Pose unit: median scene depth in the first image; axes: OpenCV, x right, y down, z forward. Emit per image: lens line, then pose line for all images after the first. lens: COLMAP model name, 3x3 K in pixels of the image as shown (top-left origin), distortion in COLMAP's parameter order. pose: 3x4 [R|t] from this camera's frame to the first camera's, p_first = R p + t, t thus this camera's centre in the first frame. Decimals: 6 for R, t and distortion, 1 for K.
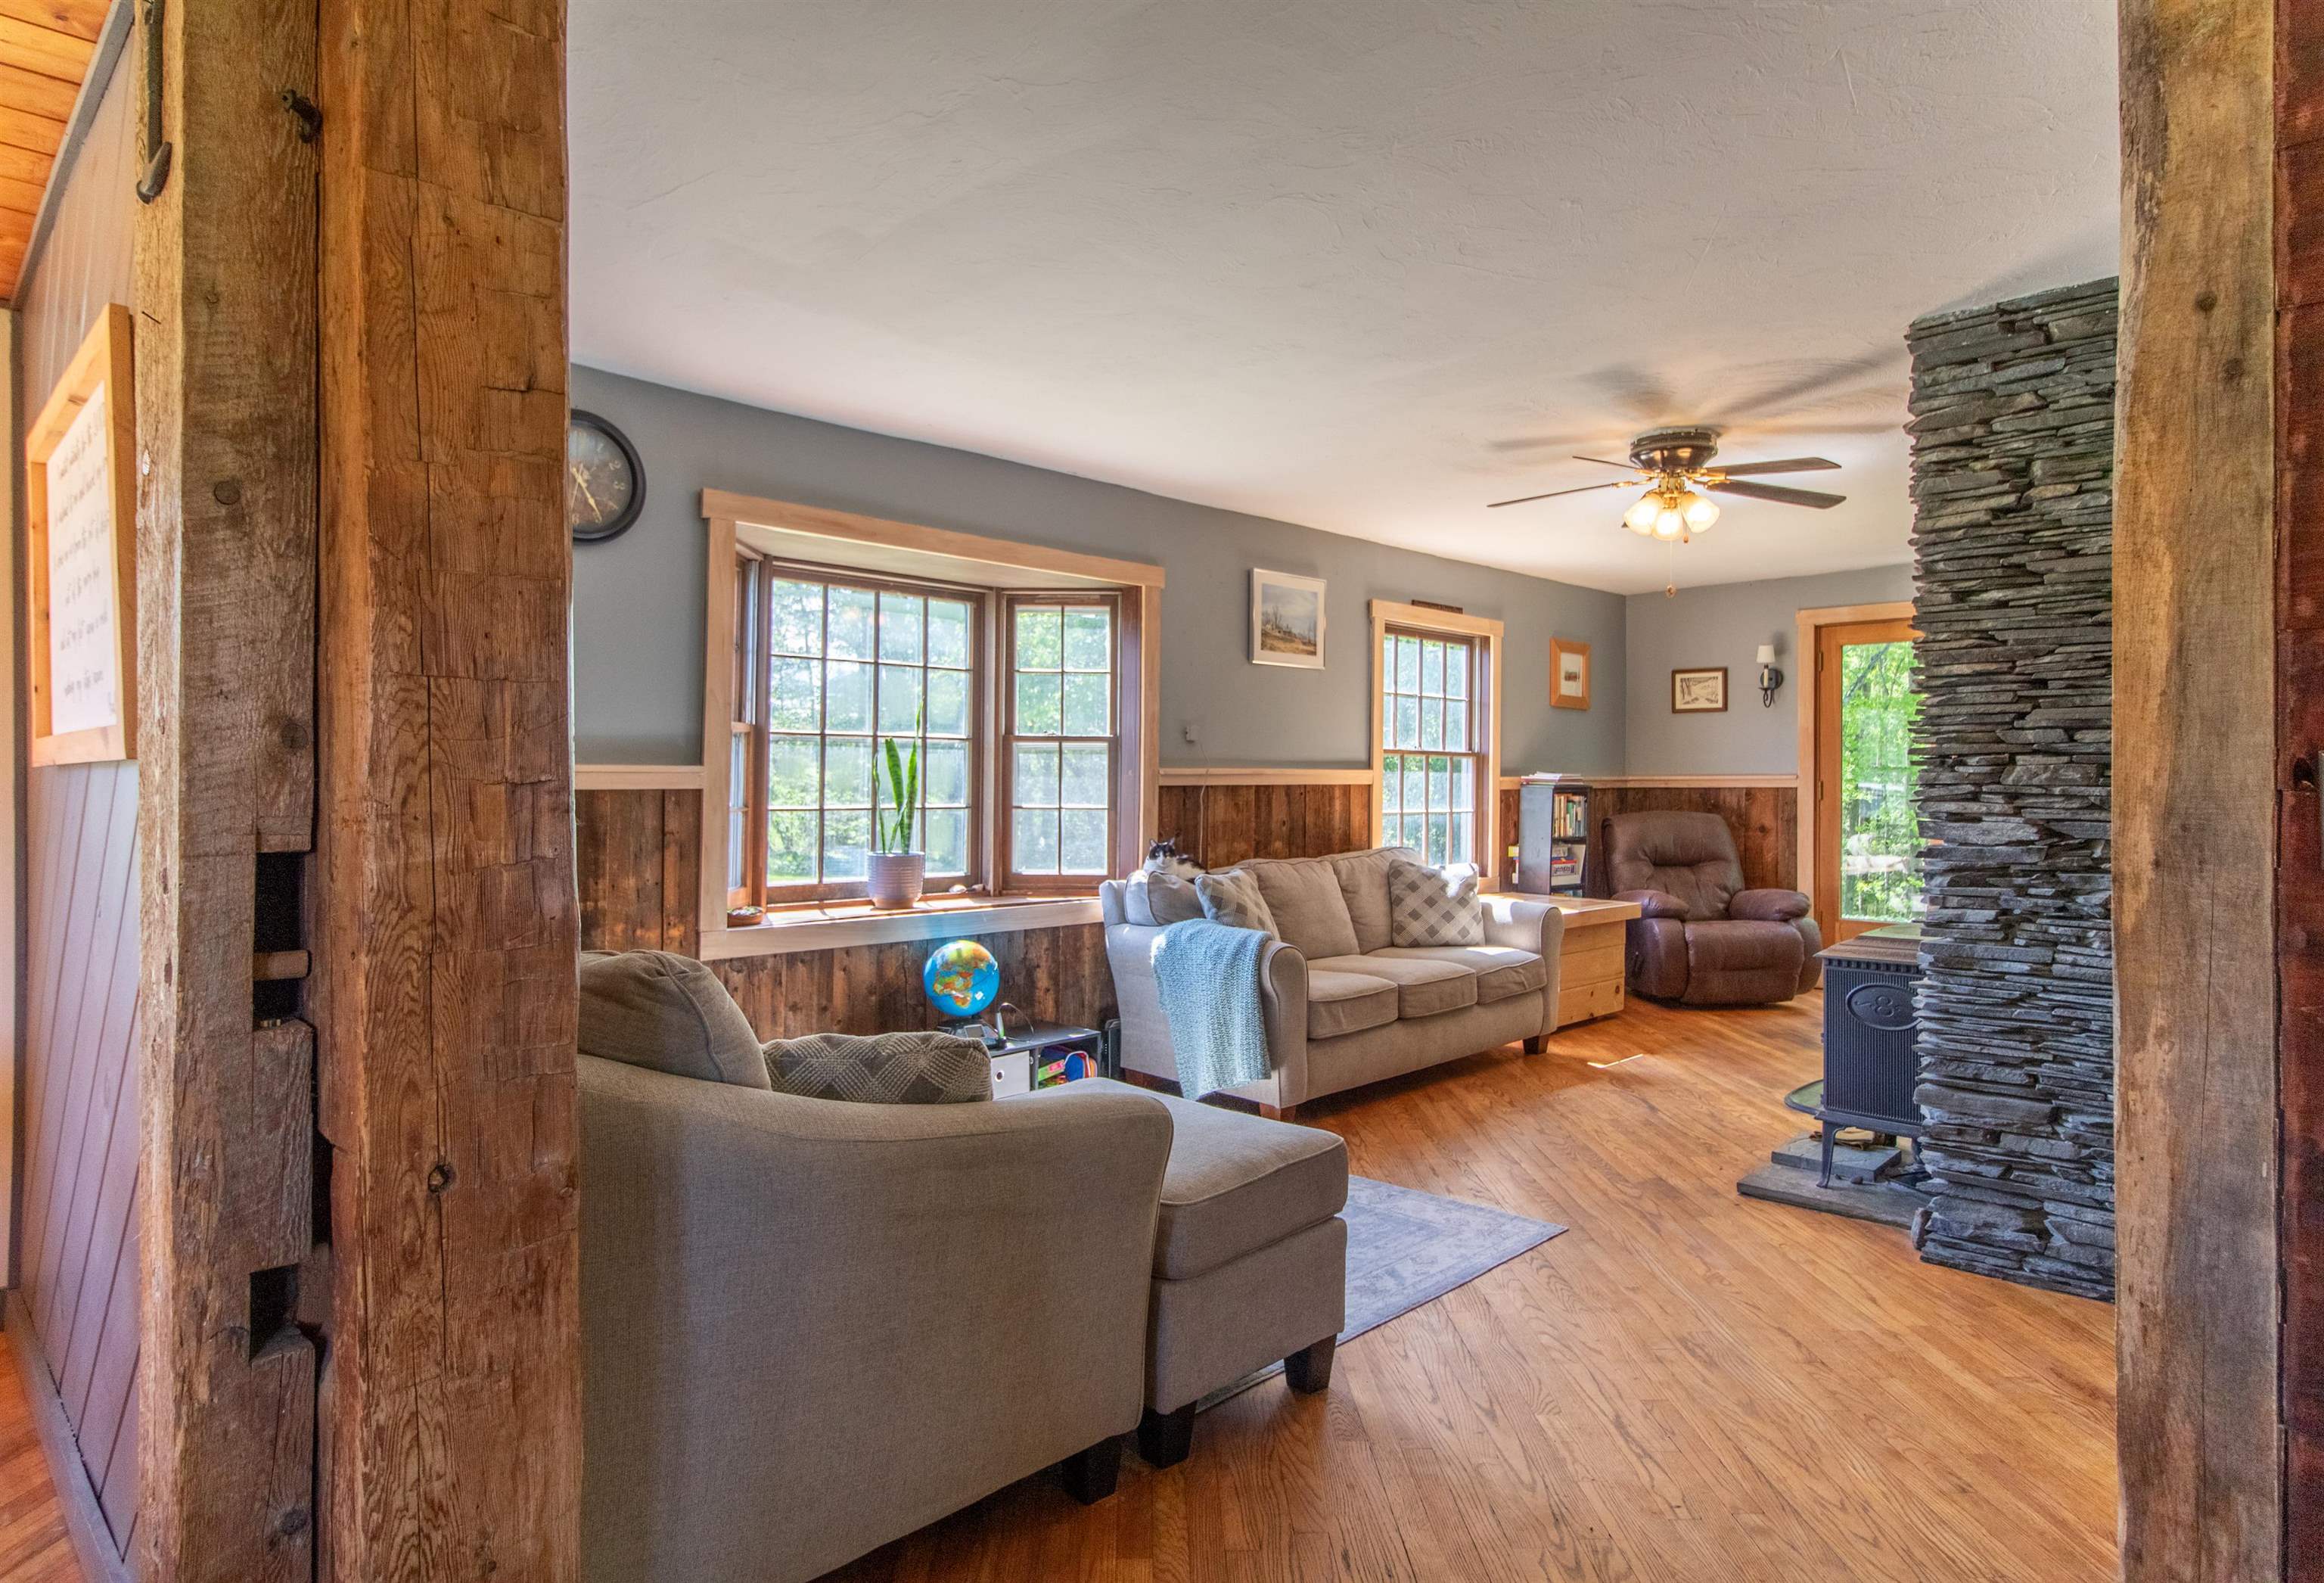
lens RADIAL K [[1329.0, 0, 1192.3], [0, 1329.0, 777.9], [0, 0, 1]] dist [0.002267, 0.004024]
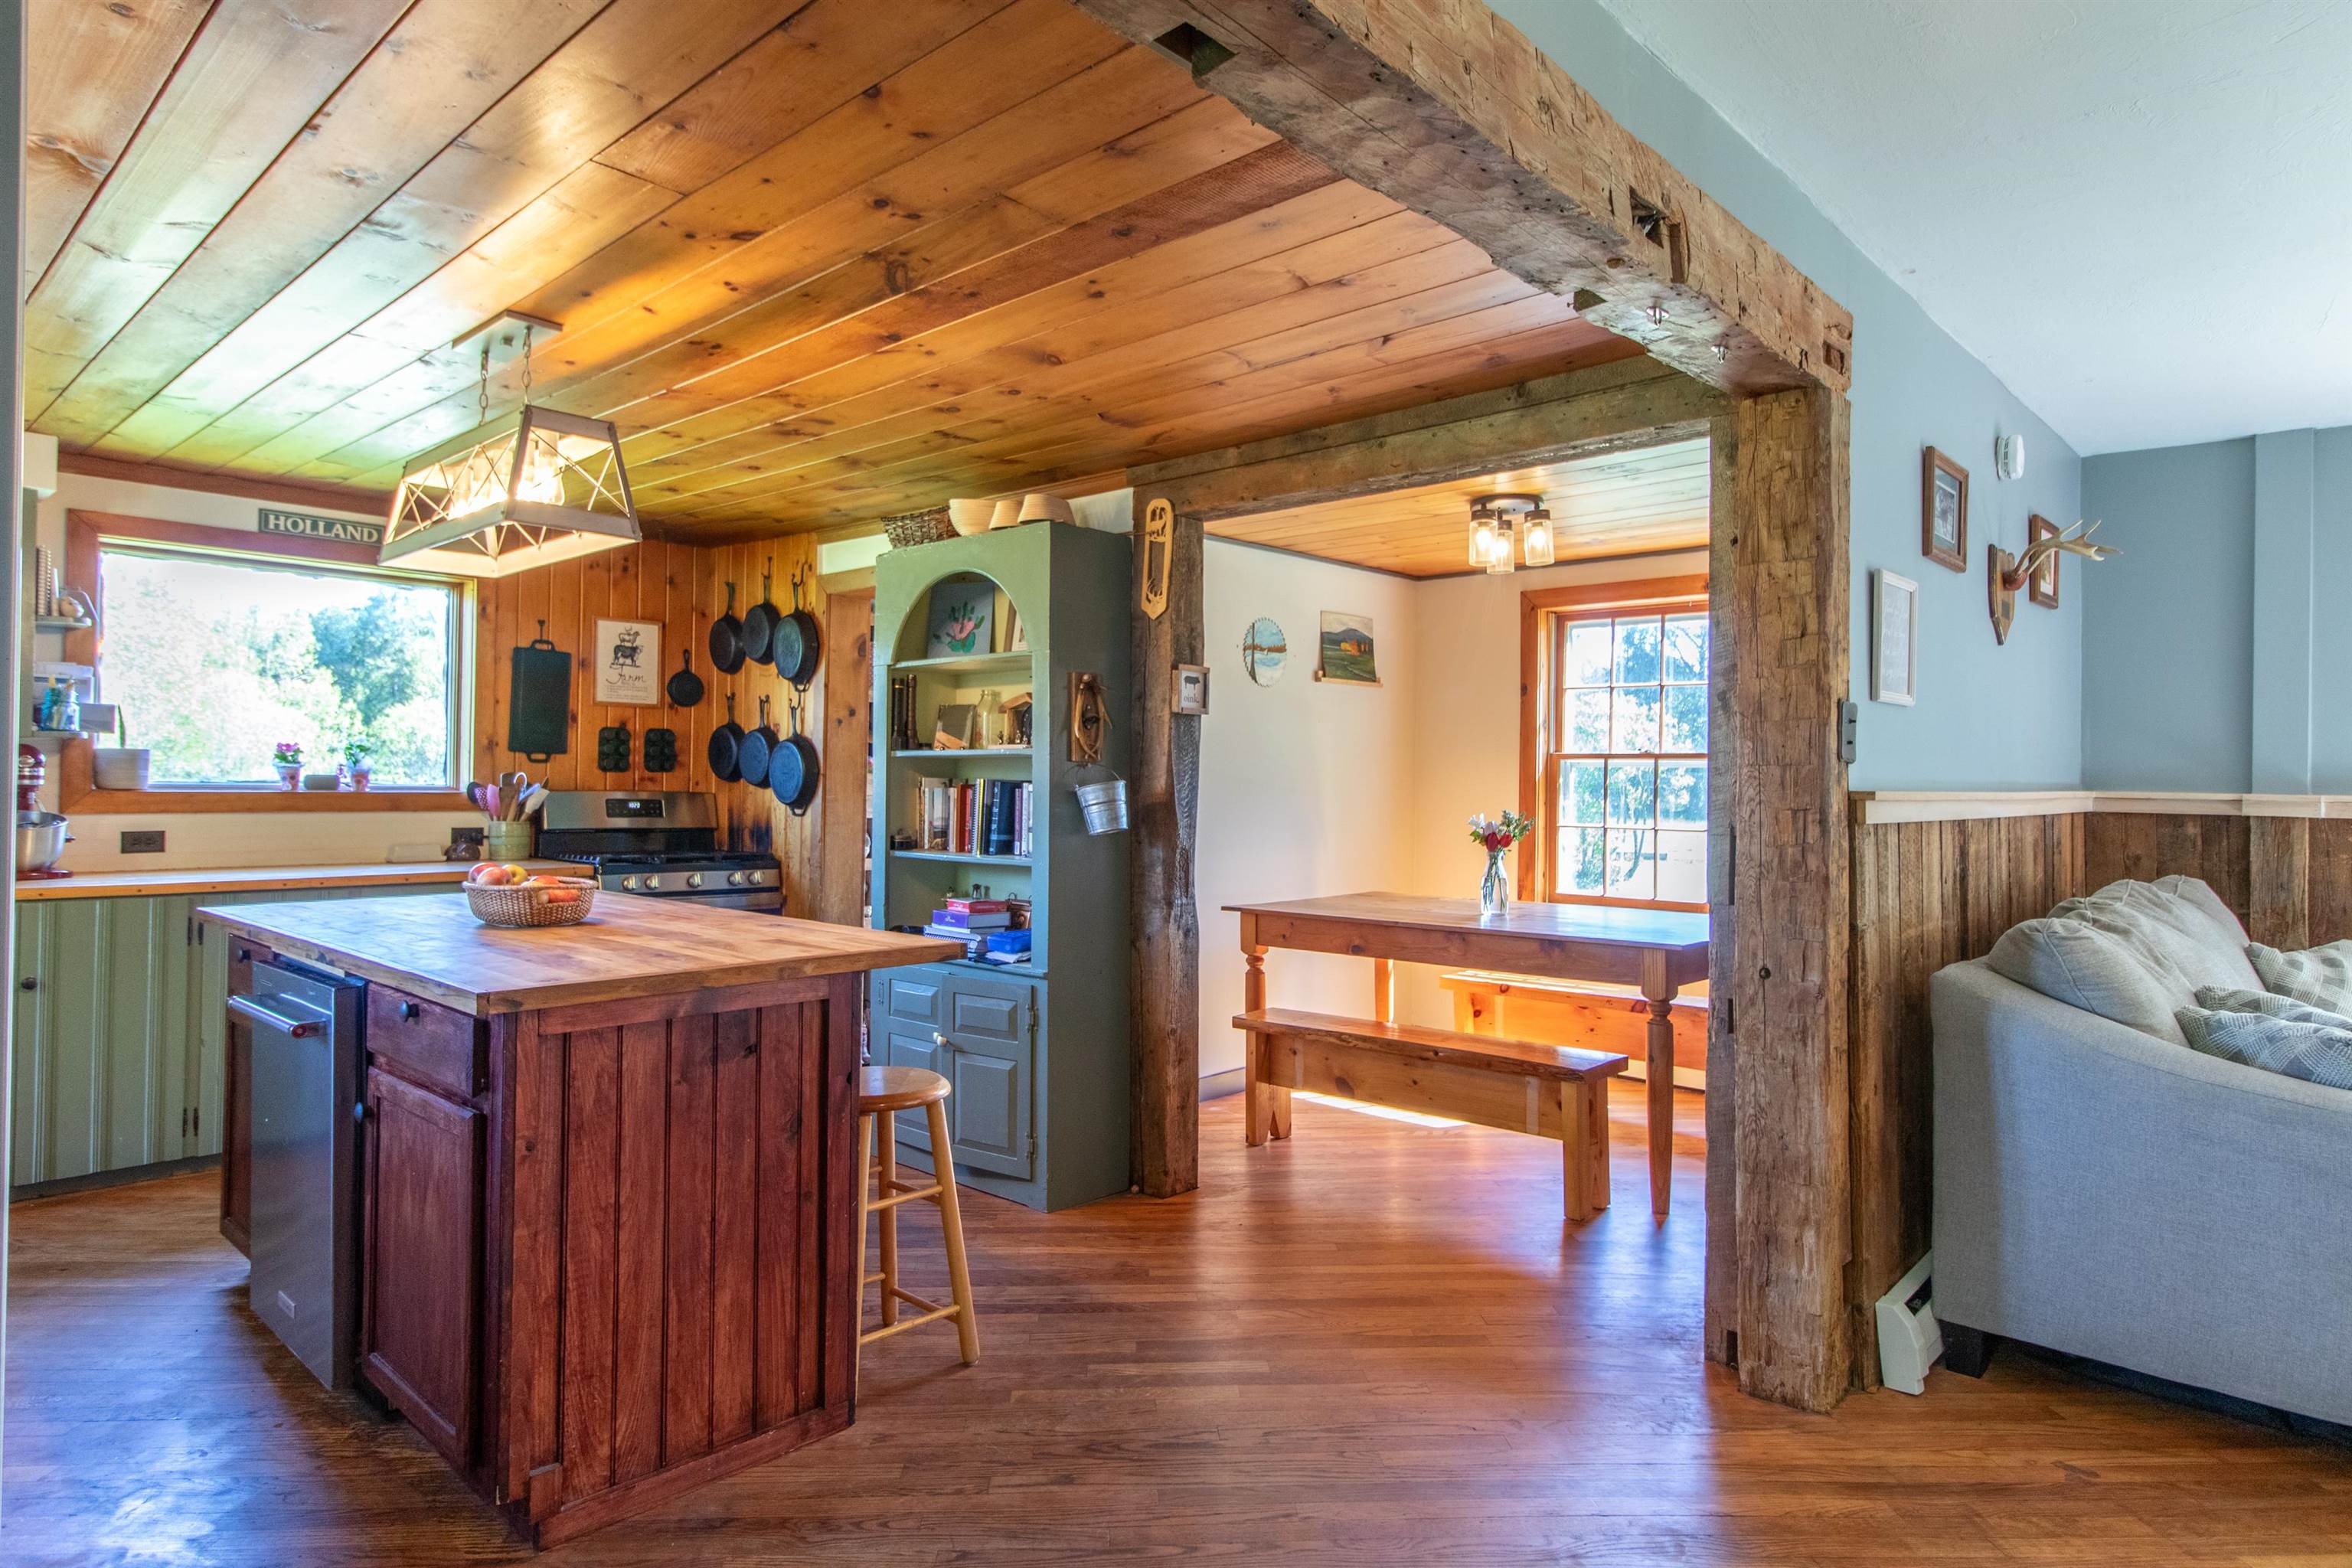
lens RADIAL K [[1354.9, 0, 1170.7], [0, 1354.9, 765.4], [0, 0, 1]] dist [-0.003382, 0.003760]
pose [[0.020370, -0.017175, -0.999645, 0.469278], [-0.008855, 0.999810, -0.017358, -0.005819], [0.999753, 0.009205, 0.020214, -0.031763]]
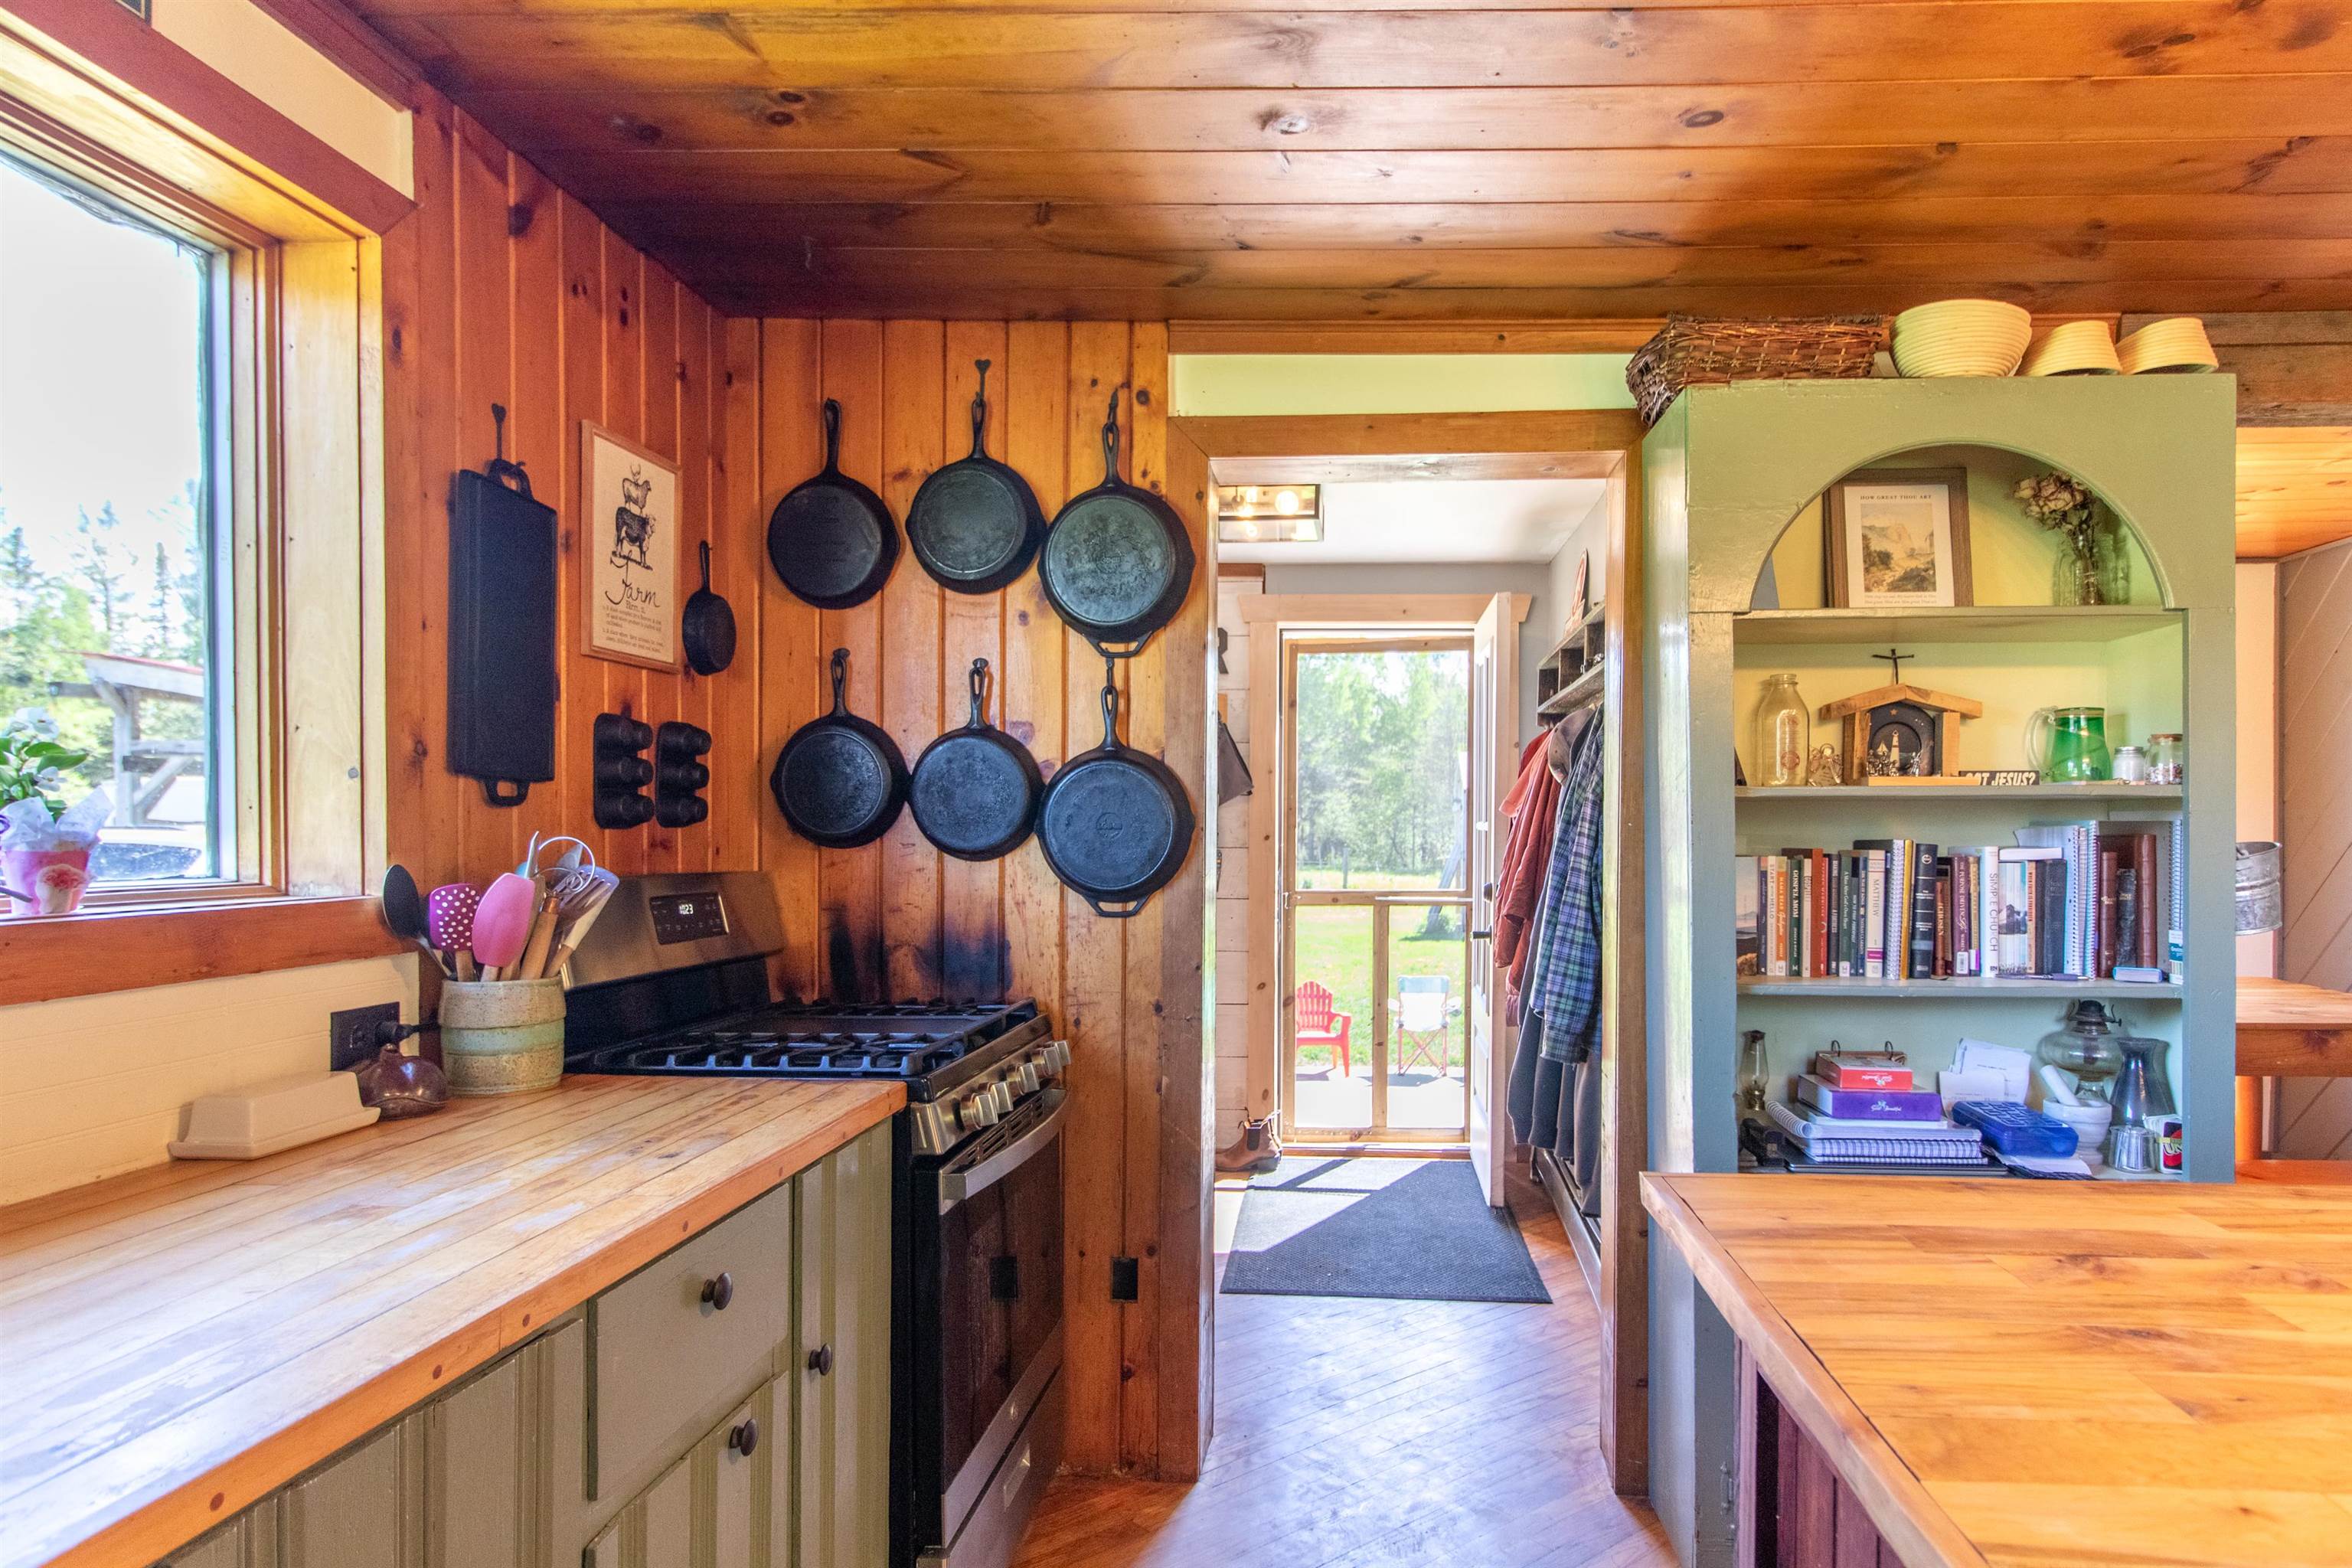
lens RADIAL K [[1354.9, 0, 1293.7], [0, 1354.9, 839.1], [0, 0, 1]] dist [-0.003382, 0.003760]
pose [[0.640626, 0.006467, -0.767826, -0.217459], [0.002073, 0.999946, 0.010152, -0.016758], [0.767850, -0.008095, 0.640578, -0.620902]]
